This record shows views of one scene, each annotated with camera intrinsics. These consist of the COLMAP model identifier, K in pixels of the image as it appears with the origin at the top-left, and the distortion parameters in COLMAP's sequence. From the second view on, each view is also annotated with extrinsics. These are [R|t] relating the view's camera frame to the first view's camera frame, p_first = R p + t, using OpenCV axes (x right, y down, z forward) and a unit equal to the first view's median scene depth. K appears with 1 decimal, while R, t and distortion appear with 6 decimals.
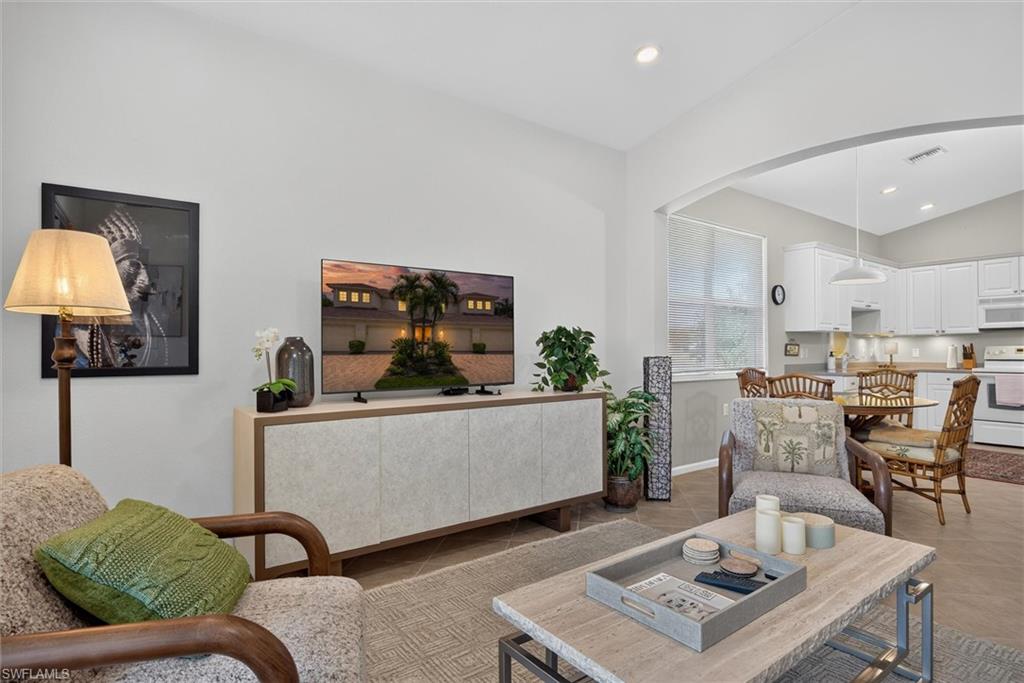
lens RADIAL K [[542.2, 0, 512.5], [0, 542.2, 344.5], [0, 0, 1]] dist [0.000990, 0.000611]
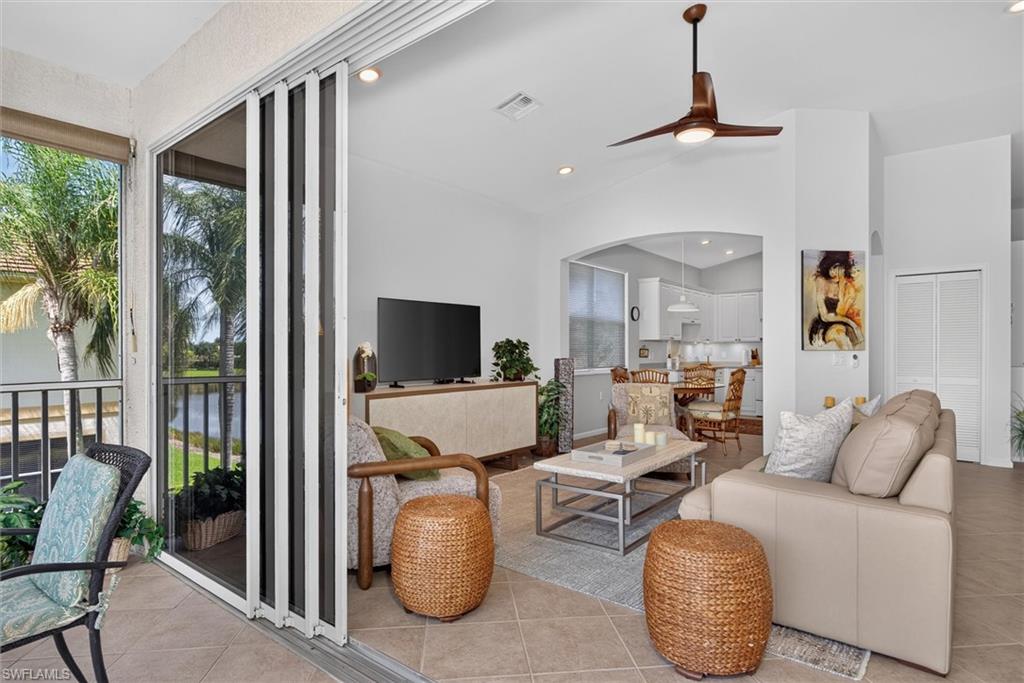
lens RADIAL K [[542.2, 0, 512.5], [0, 542.2, 344.5], [0, 0, 1]] dist [0.000990, 0.000611]
pose [[0.969975, 0.004174, 0.243170, -0.272615], [-0.003928, 0.999991, -0.001498, -0.015037], [-0.243174, 0.000498, 0.969982, -0.486856]]
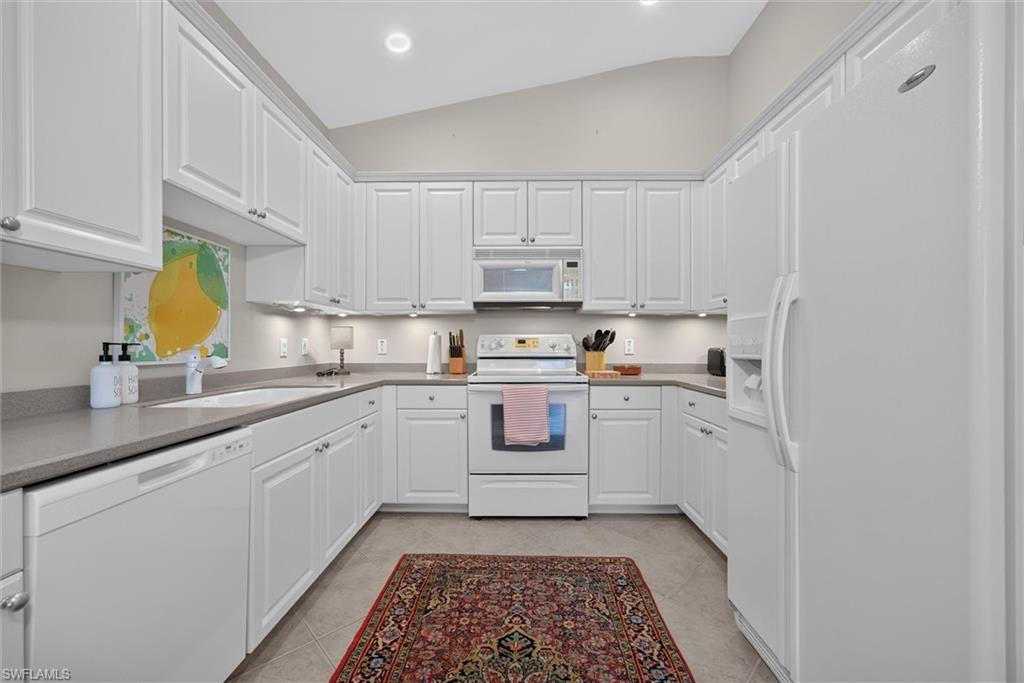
lens RADIAL K [[418.8, 0, 514.7], [0, 418.8, 347.4], [0, 0, 1]] dist [-0.012962, 0.013929]
pose [[0.617443, -0.007182, 0.786583, 1.051478], [-0.005444, 0.999895, 0.013402, 0.020781], [-0.786597, -0.012557, 0.617339, 1.349335]]
